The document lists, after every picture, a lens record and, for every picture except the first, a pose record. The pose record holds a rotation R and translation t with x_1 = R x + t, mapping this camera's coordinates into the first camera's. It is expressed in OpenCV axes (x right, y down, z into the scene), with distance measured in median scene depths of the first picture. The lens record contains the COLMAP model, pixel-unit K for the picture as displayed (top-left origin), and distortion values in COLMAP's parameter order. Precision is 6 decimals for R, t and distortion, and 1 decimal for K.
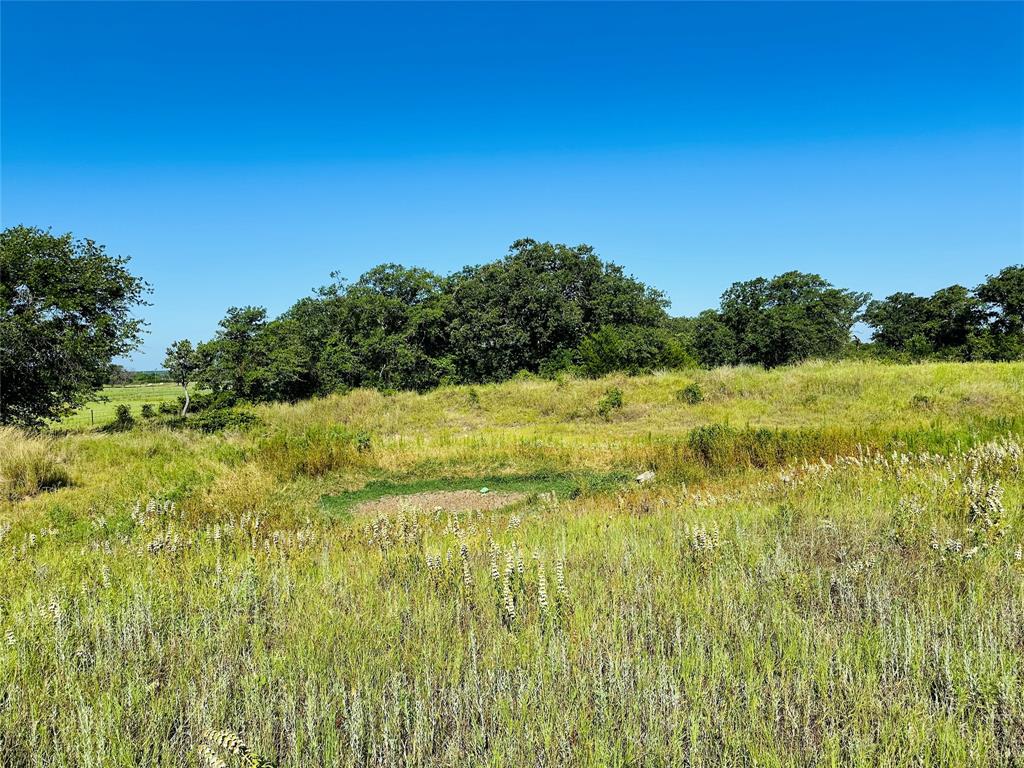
lens RADIAL K [[708.7, 0, 515.9], [0, 708.7, 383.9], [0, 0, 1]] dist [0.115039, -0.168791]
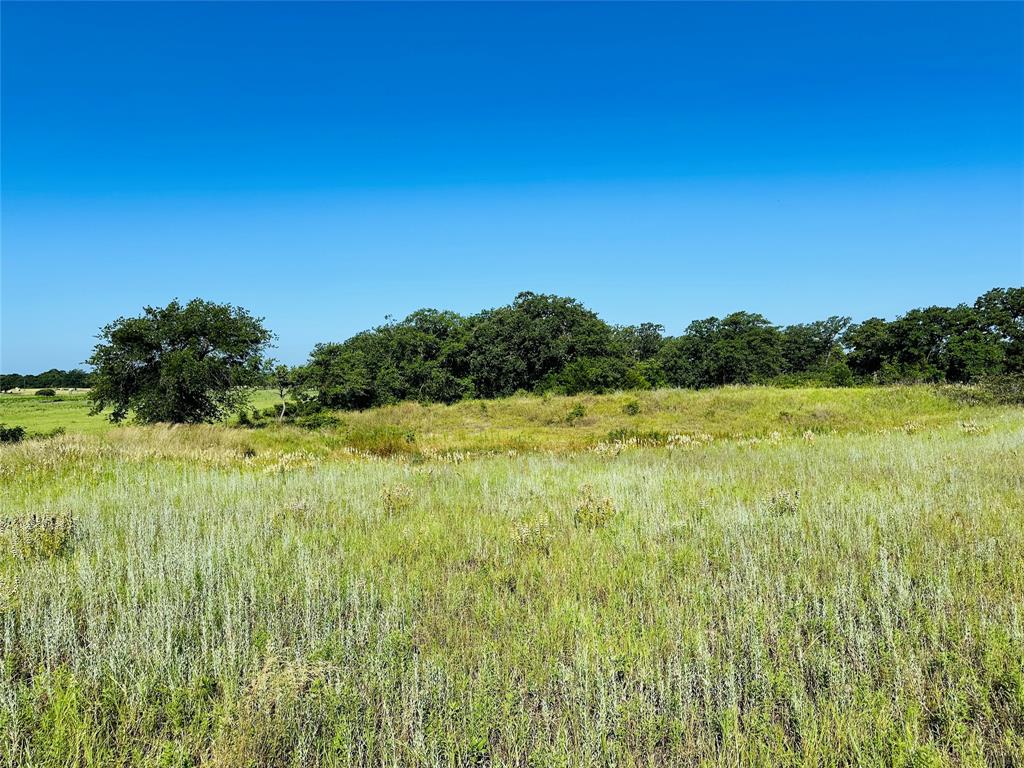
lens RADIAL K [[708.7, 0, 515.9], [0, 708.7, 383.9], [0, 0, 1]] dist [0.115039, -0.168791]
pose [[0.998794, 0.011436, -0.047755, 0.063458], [-0.011848, 0.999895, -0.008346, -0.016930], [0.047654, 0.008902, 0.998824, -0.379240]]
